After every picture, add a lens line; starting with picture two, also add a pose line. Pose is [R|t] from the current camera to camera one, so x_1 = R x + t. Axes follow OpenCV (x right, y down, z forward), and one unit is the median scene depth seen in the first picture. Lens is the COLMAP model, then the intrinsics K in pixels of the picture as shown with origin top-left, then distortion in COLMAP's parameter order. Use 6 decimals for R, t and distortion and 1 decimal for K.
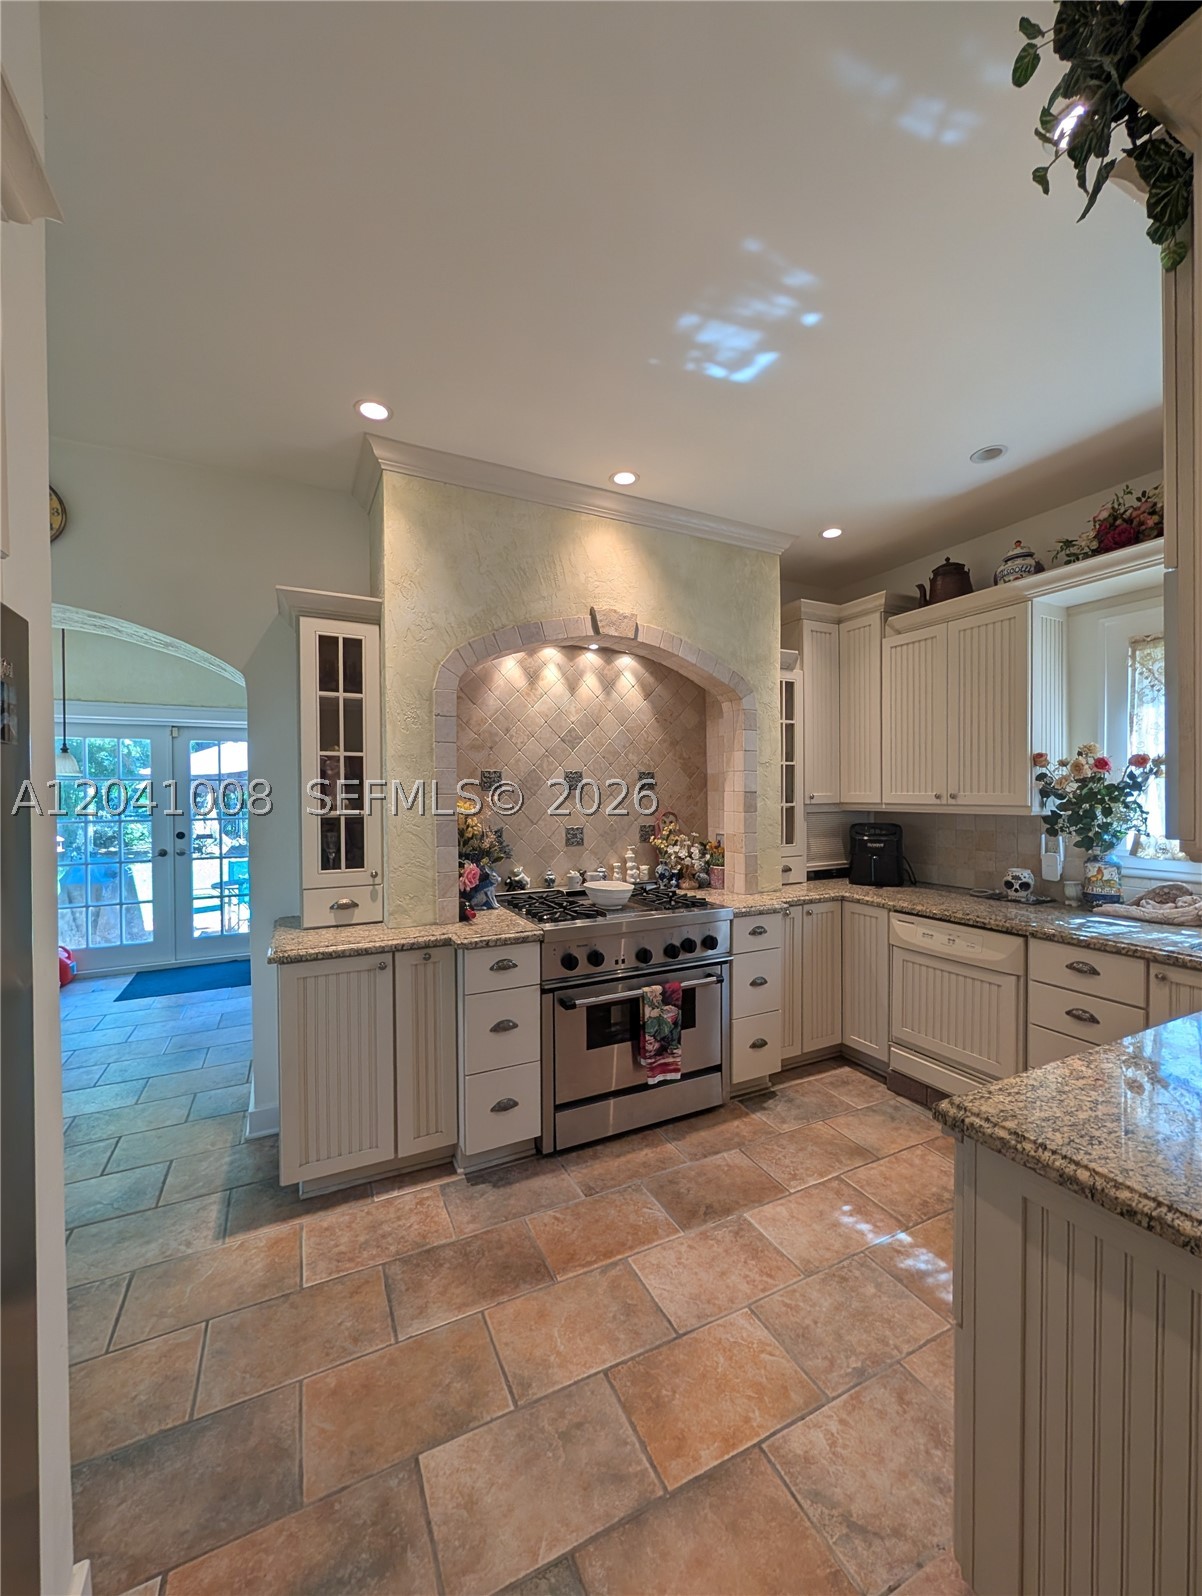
lens RADIAL K [[620.7, 0, 593.9], [0, 620.7, 801.2], [0, 0, 1]] dist [-0.000599, 0.000089]
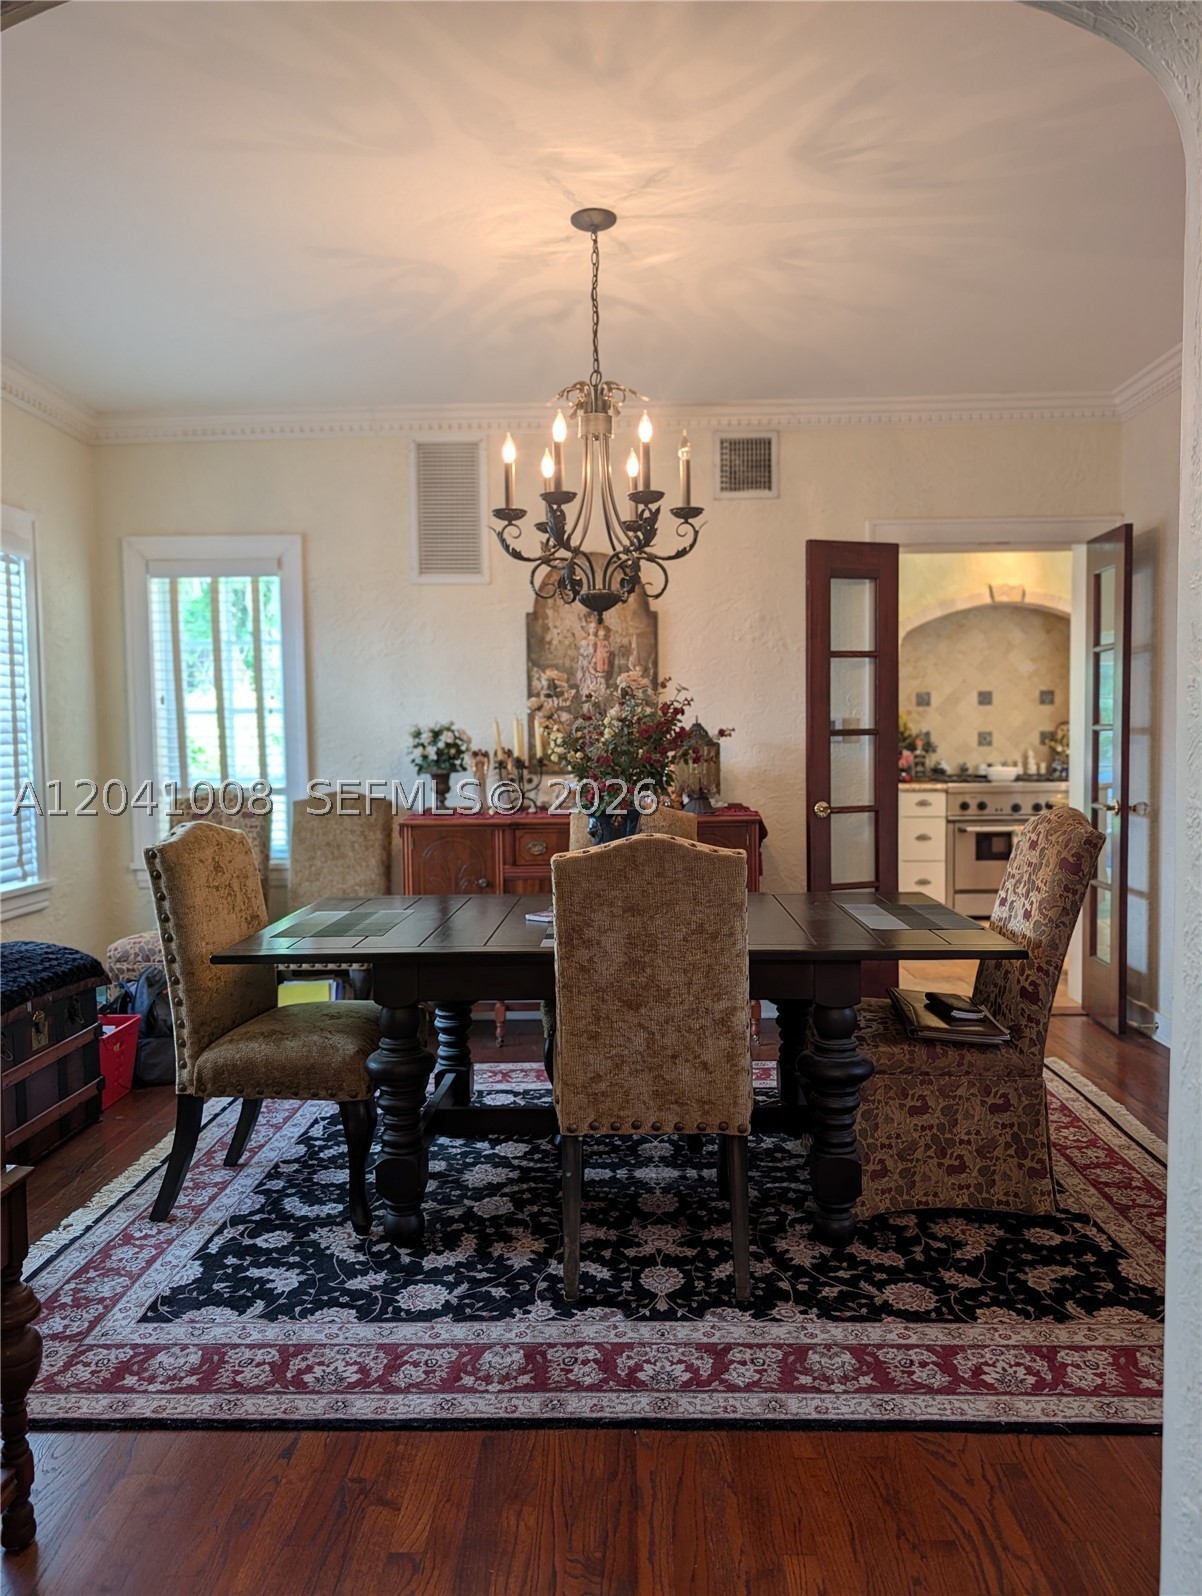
lens RADIAL K [[1156.4, 0, 598.6], [0, 1156.4, 800.4], [0, 0, 1]] dist [-0.001694, -0.004208]
pose [[0.882408, 0.020842, -0.470024, 0.568533], [0.003330, 0.998717, 0.050536, 0.082100], [0.470474, -0.046158, 0.881206, -2.272060]]
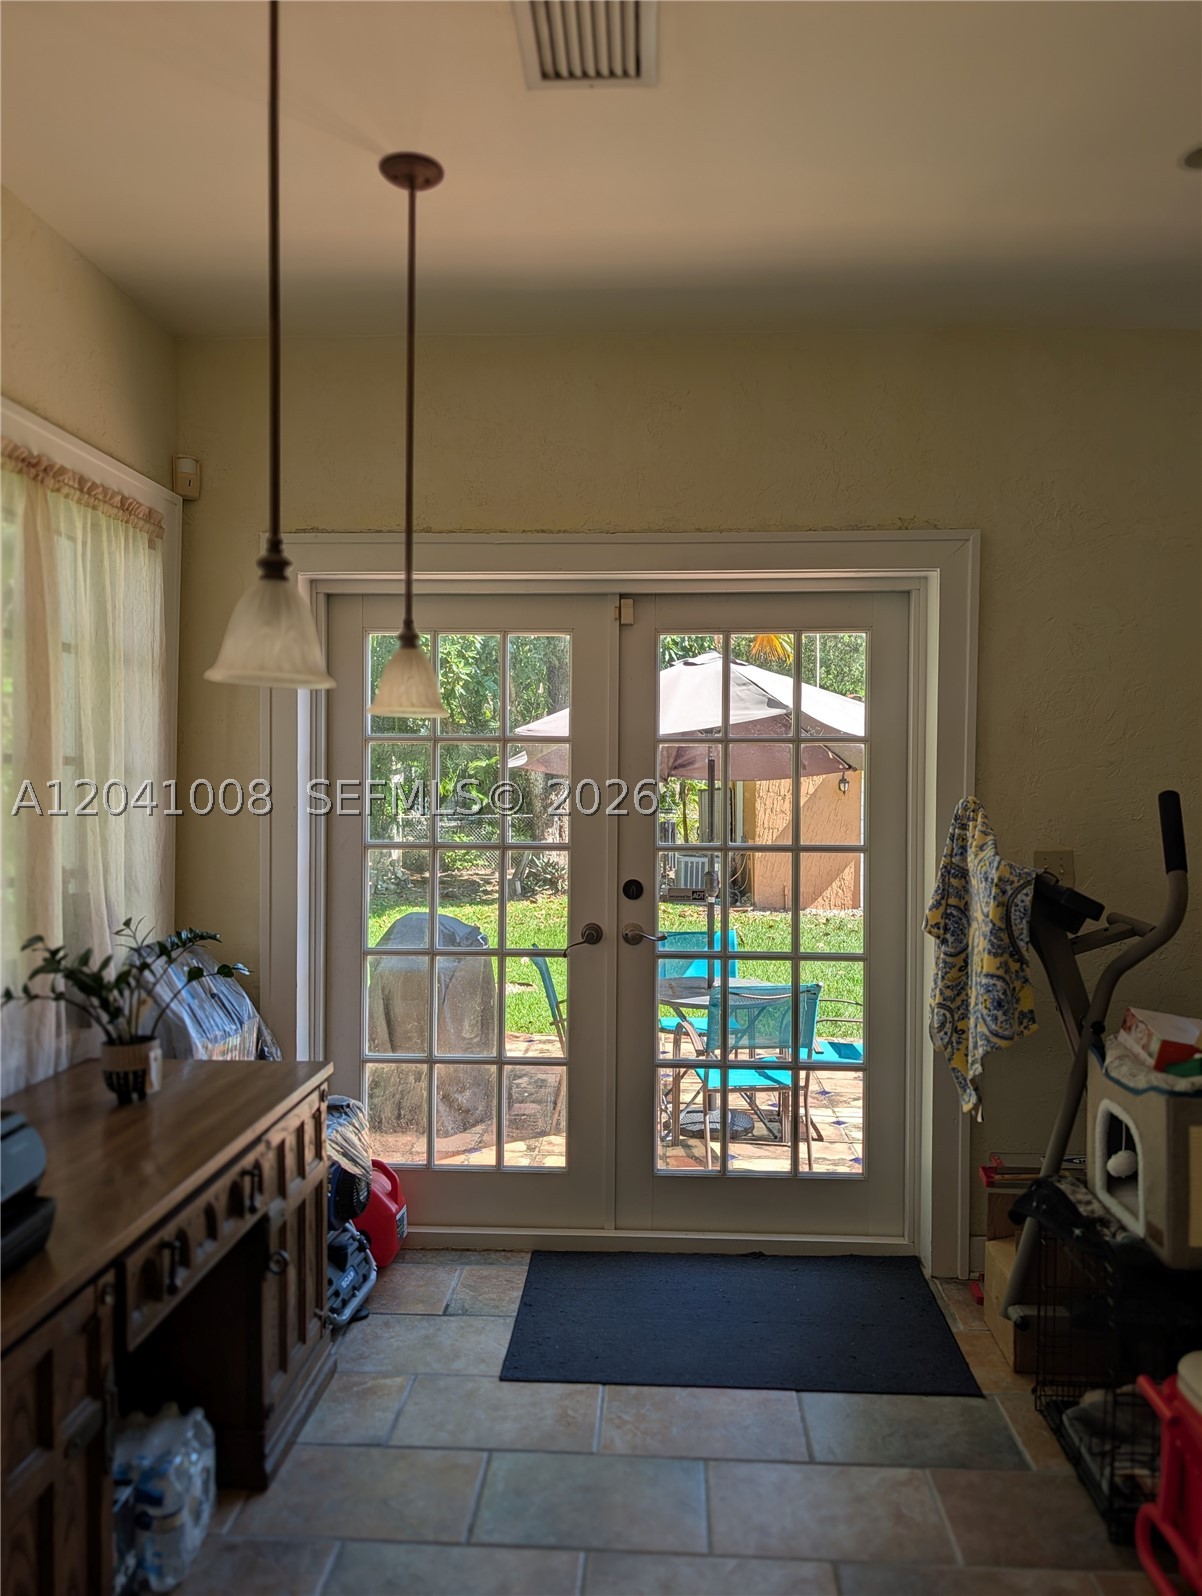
lens RADIAL K [[1156.4, 0, 603.0], [0, 1156.4, 796.7], [0, 0, 1]] dist [-0.001694, -0.004208]
pose [[0.877208, 0.017211, -0.479802, -0.268358], [-0.020150, 0.999796, -0.000976, 0.000218], [0.479687, 0.010524, 0.877377, 0.293743]]
